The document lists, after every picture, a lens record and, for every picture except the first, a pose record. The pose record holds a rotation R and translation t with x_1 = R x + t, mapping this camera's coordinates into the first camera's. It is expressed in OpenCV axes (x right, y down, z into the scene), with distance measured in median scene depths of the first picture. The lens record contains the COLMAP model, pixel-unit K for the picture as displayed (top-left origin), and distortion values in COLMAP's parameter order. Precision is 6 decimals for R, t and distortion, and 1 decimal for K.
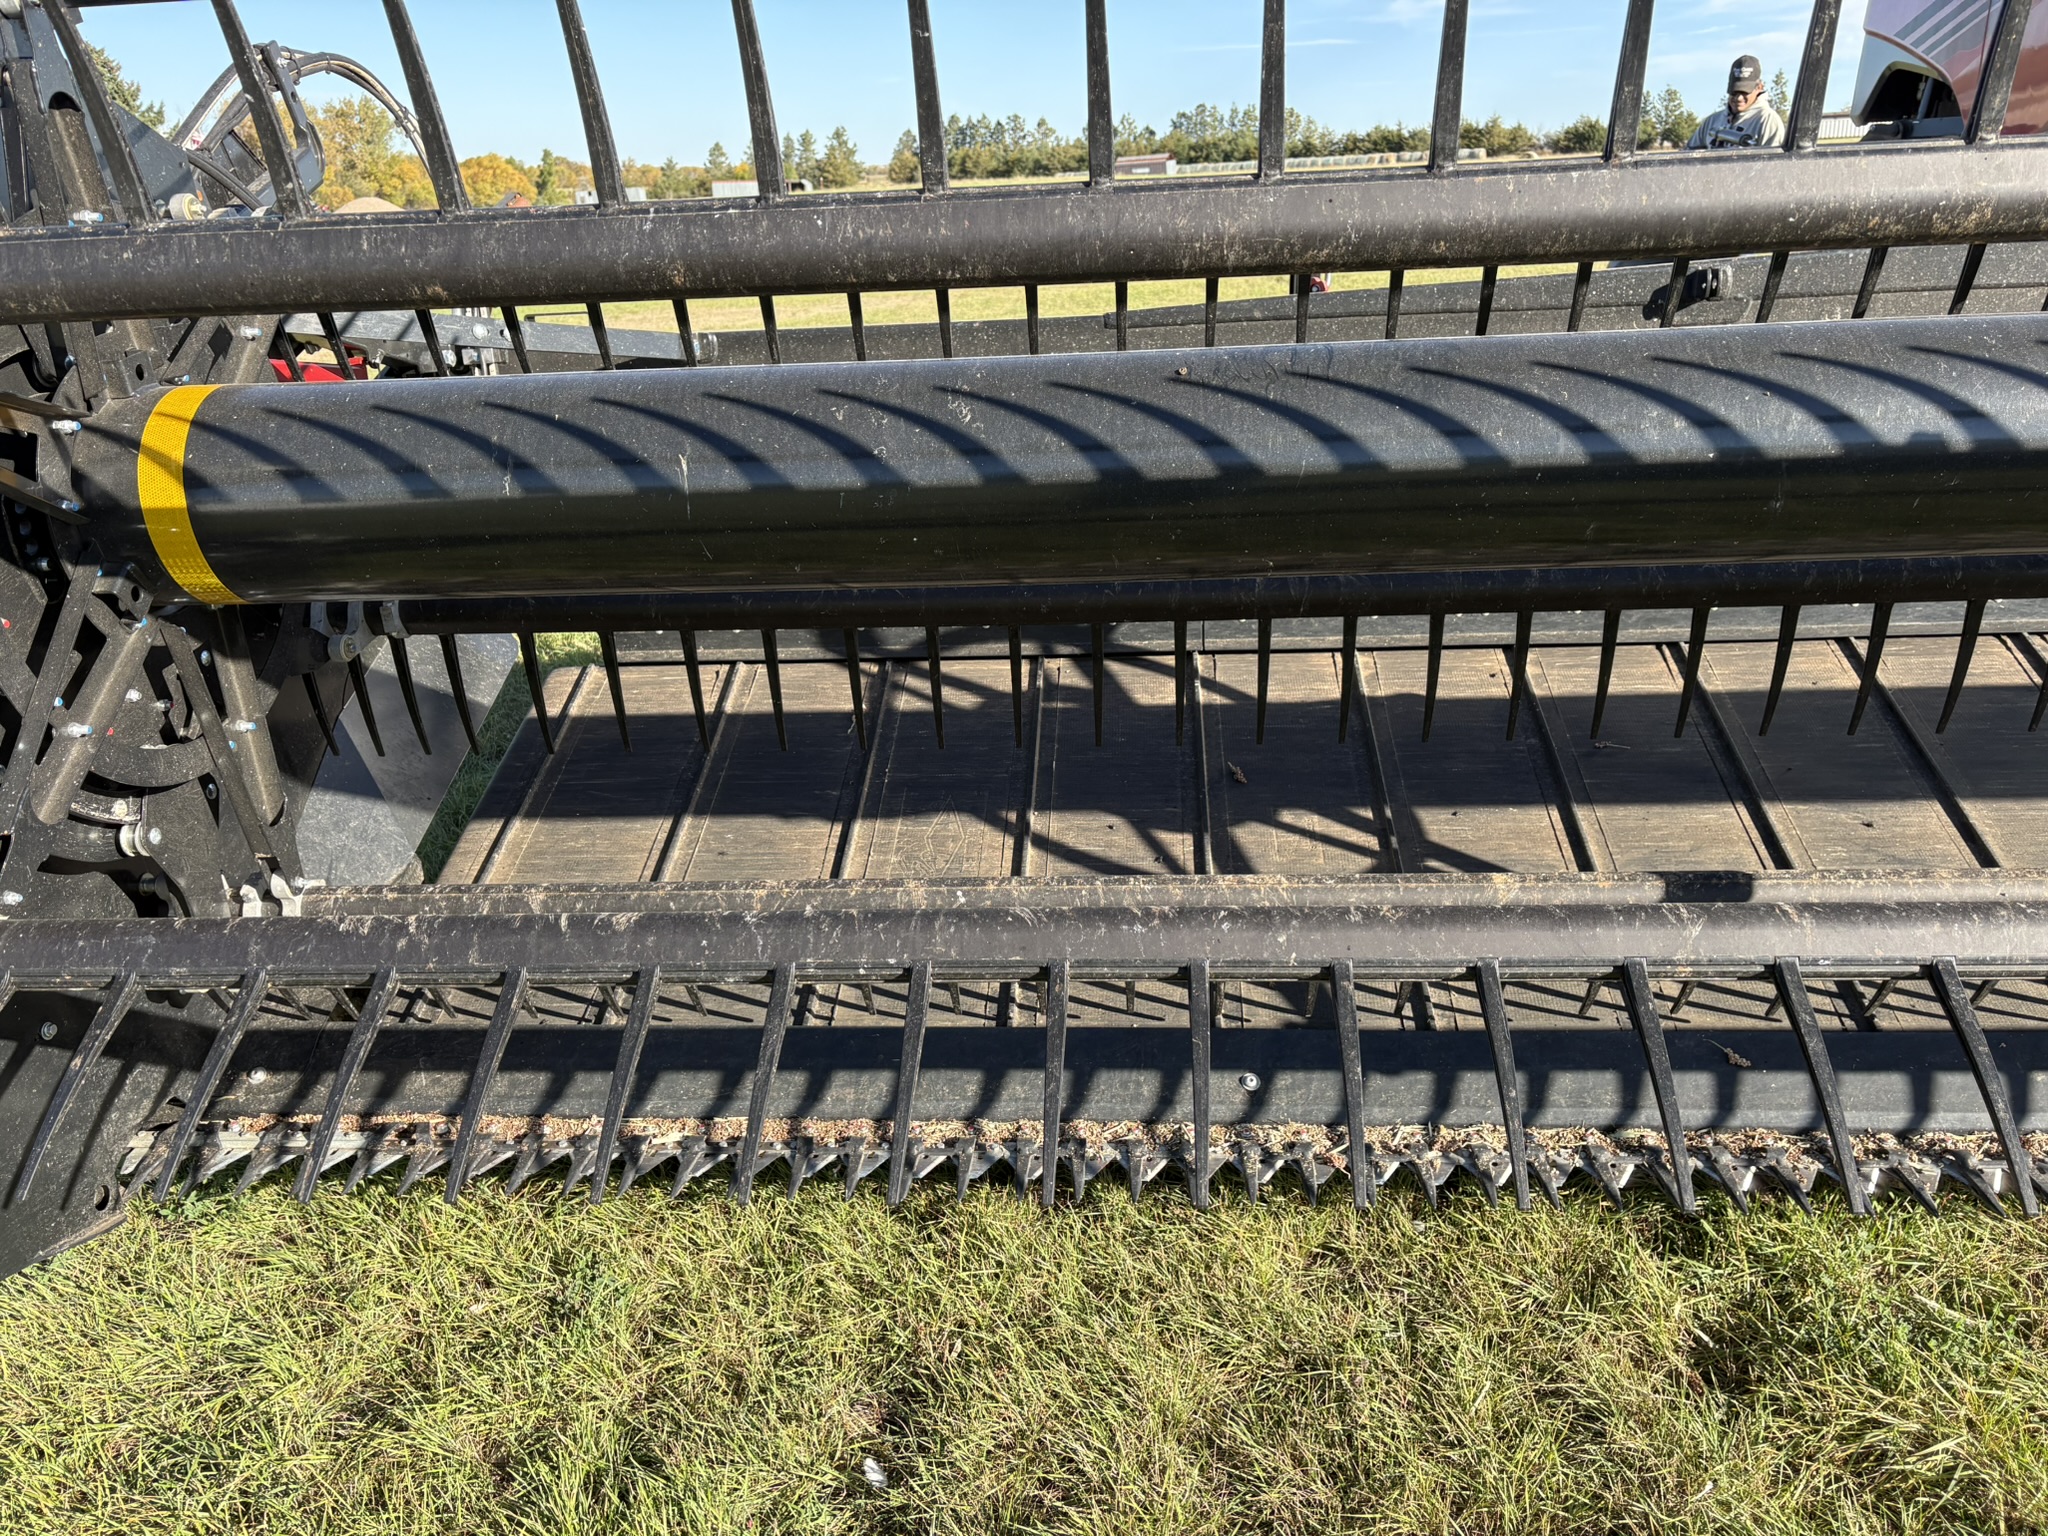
lens RADIAL K [[1568.6, 0, 1024.0], [0, 1568.6, 768.0], [0, 0, 1]] dist [0.015859, 0.002381]
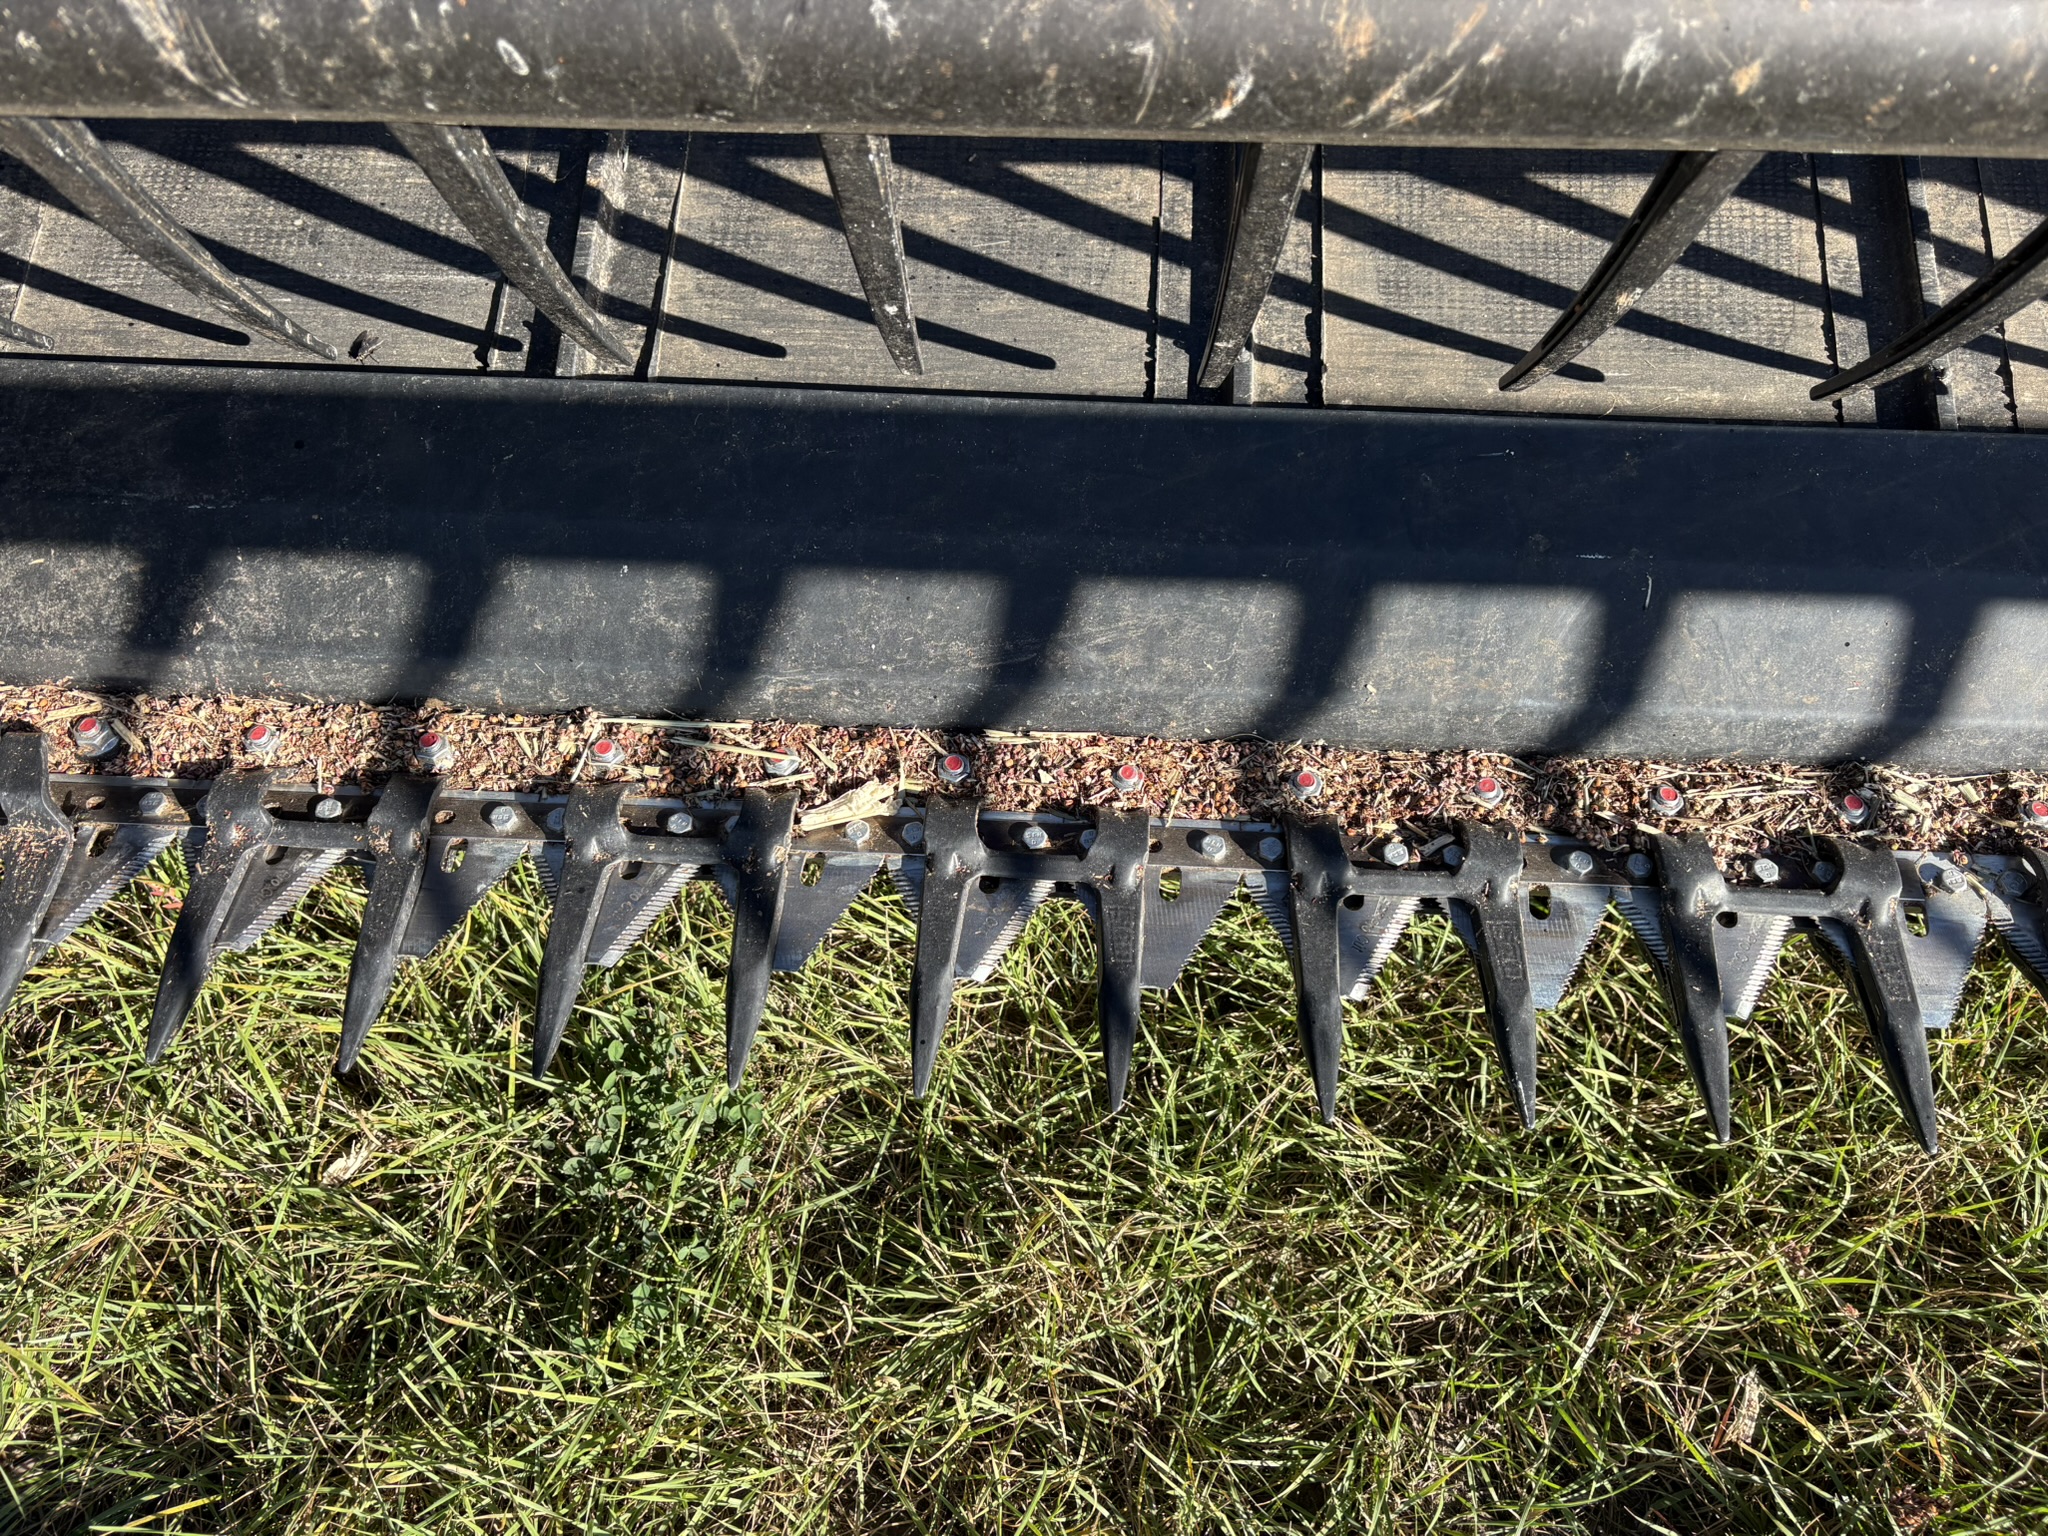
lens RADIAL K [[1568.6, 0, 1024.0], [0, 1568.6, 768.0], [0, 0, 1]] dist [0.015859, 0.002381]
pose [[0.998531, -0.008485, 0.053512, -0.207461], [-0.025016, 0.803884, 0.594260, 0.045084], [-0.048060, -0.594726, 0.802491, 0.751254]]
